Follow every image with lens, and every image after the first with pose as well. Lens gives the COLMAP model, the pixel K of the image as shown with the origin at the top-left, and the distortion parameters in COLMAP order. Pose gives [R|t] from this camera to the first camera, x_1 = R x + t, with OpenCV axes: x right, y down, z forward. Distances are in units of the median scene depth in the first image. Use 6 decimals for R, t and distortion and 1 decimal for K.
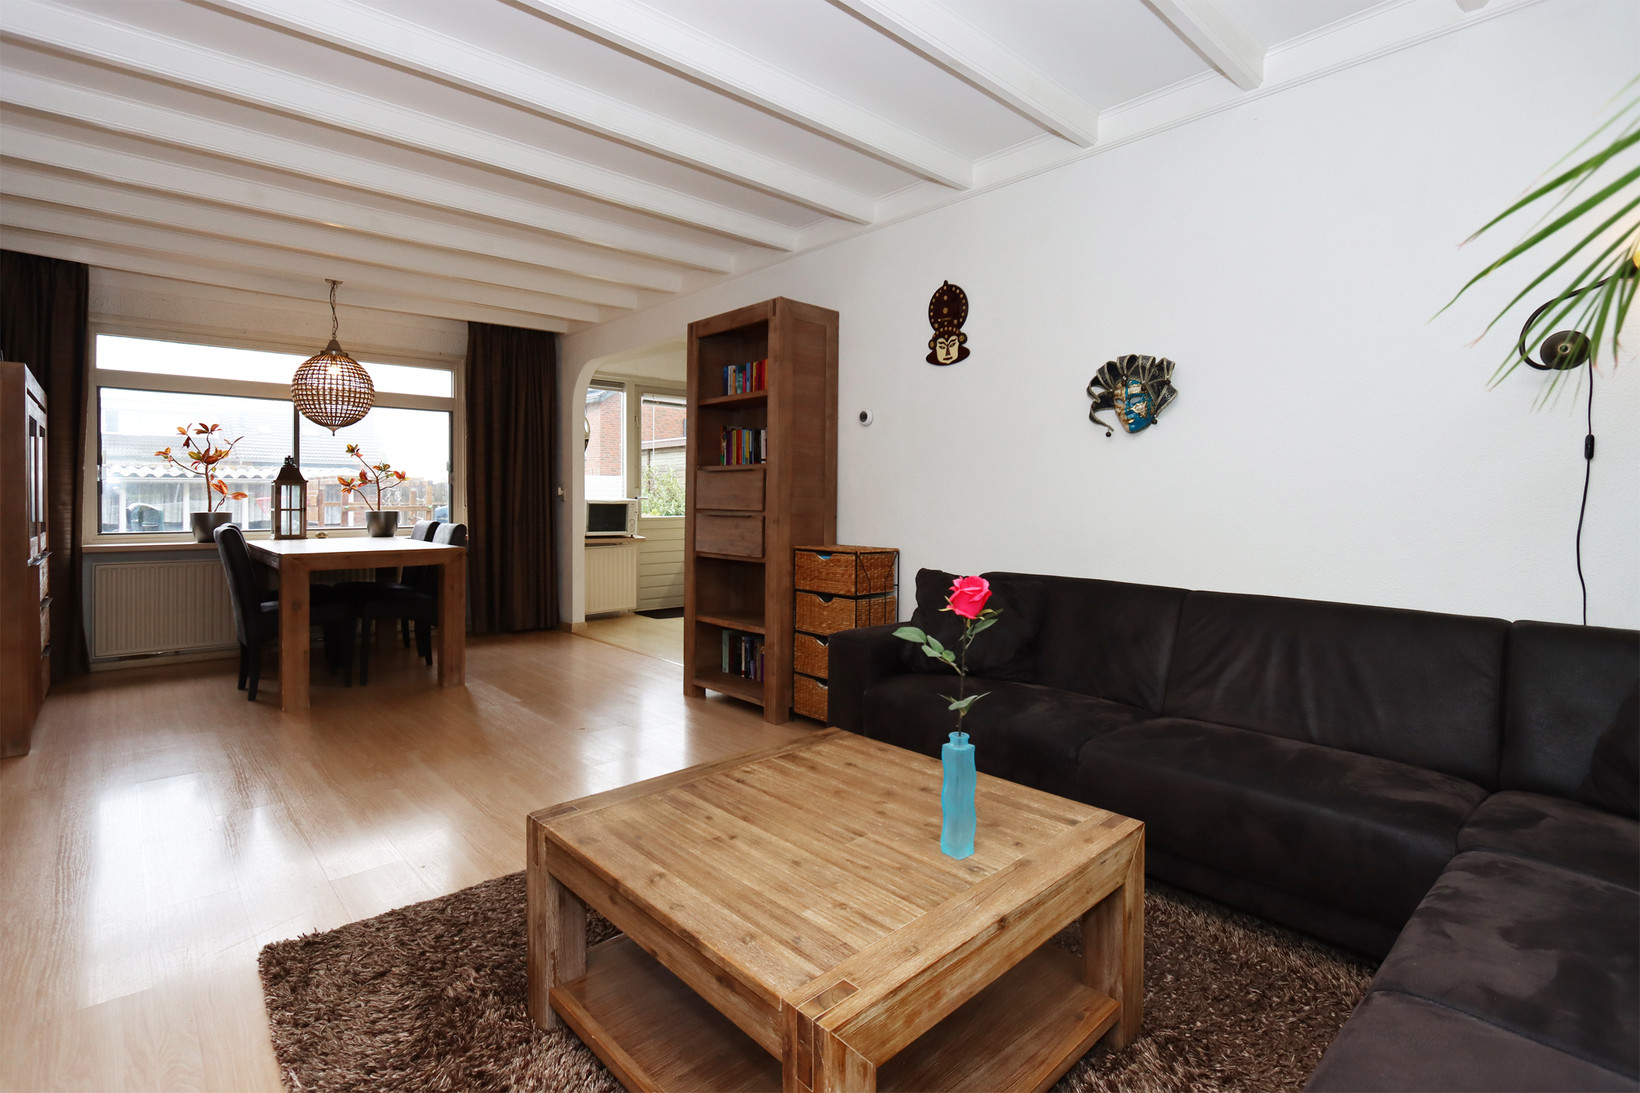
lens RADIAL K [[783.2, 0, 798.6], [0, 783.2, 493.7], [0, 0, 1]] dist [-0.017782, -0.000160]
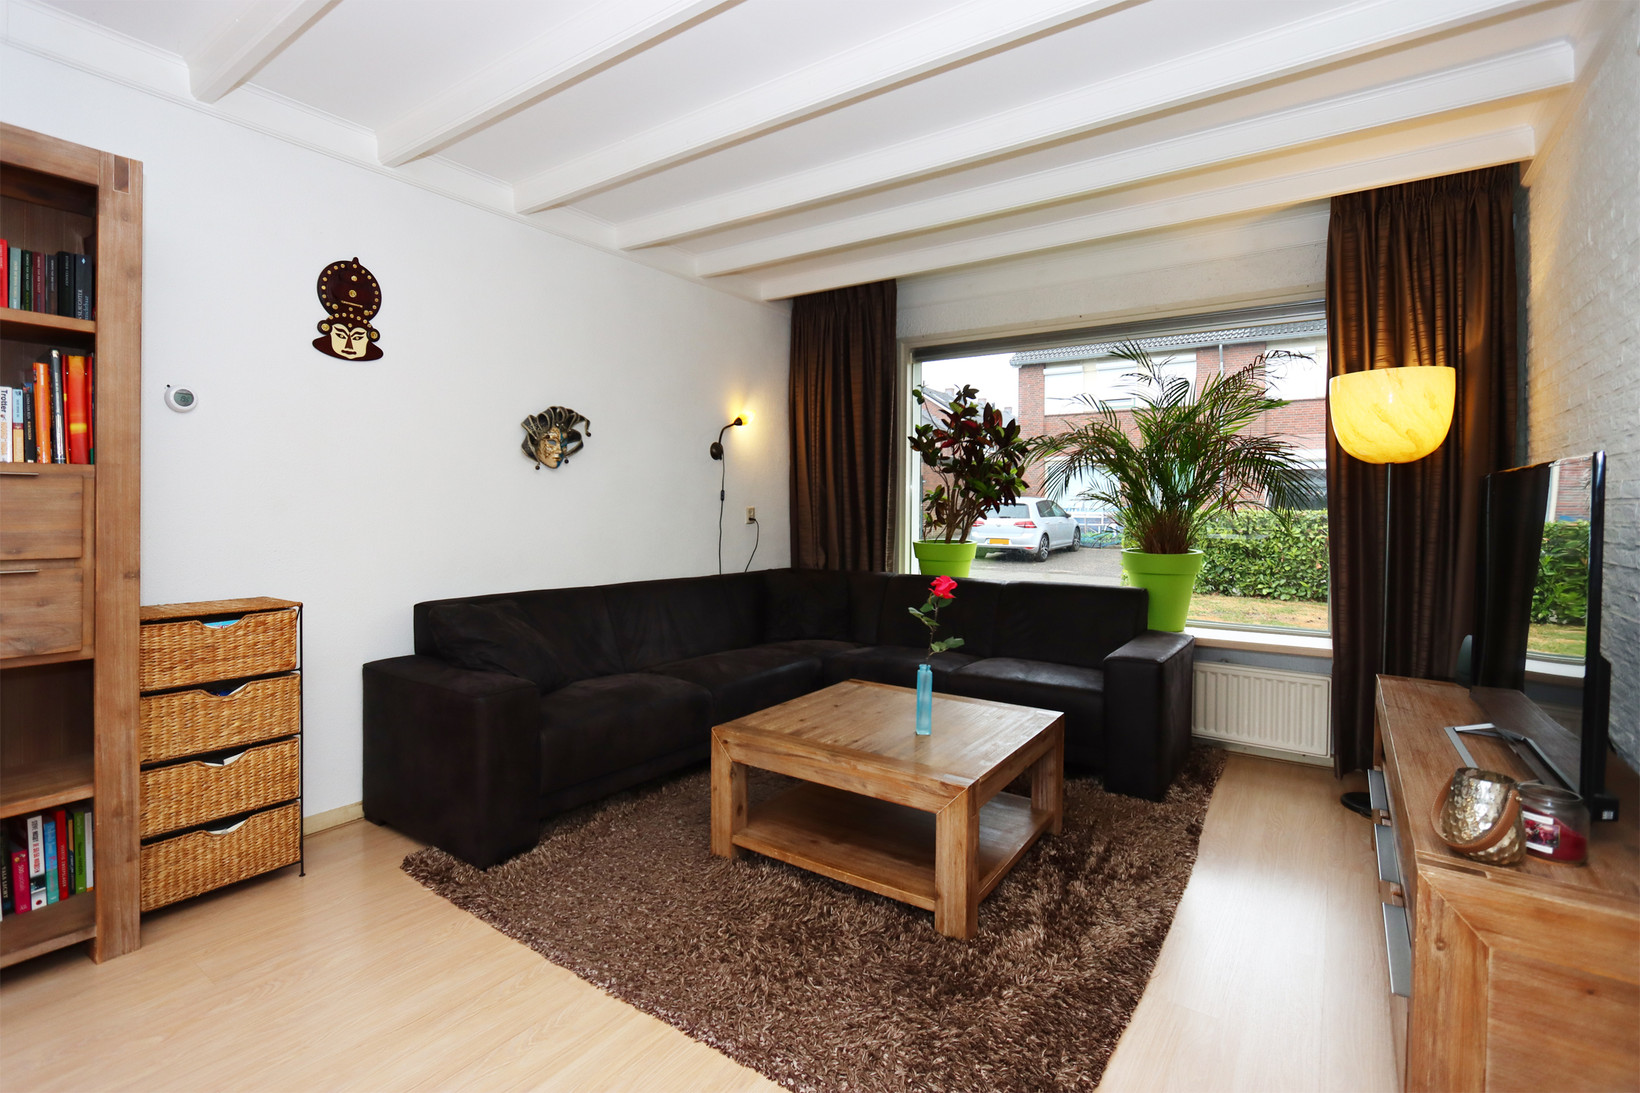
lens RADIAL K [[783.2, 0, 799.5], [0, 783.2, 514.9], [0, 0, 1]] dist [-0.017782, -0.000160]
pose [[-0.205041, -0.004175, 0.978745, -0.699059], [-0.000183, 0.999991, 0.004228, -0.008203], [-0.978753, 0.000687, -0.205040, 0.714248]]
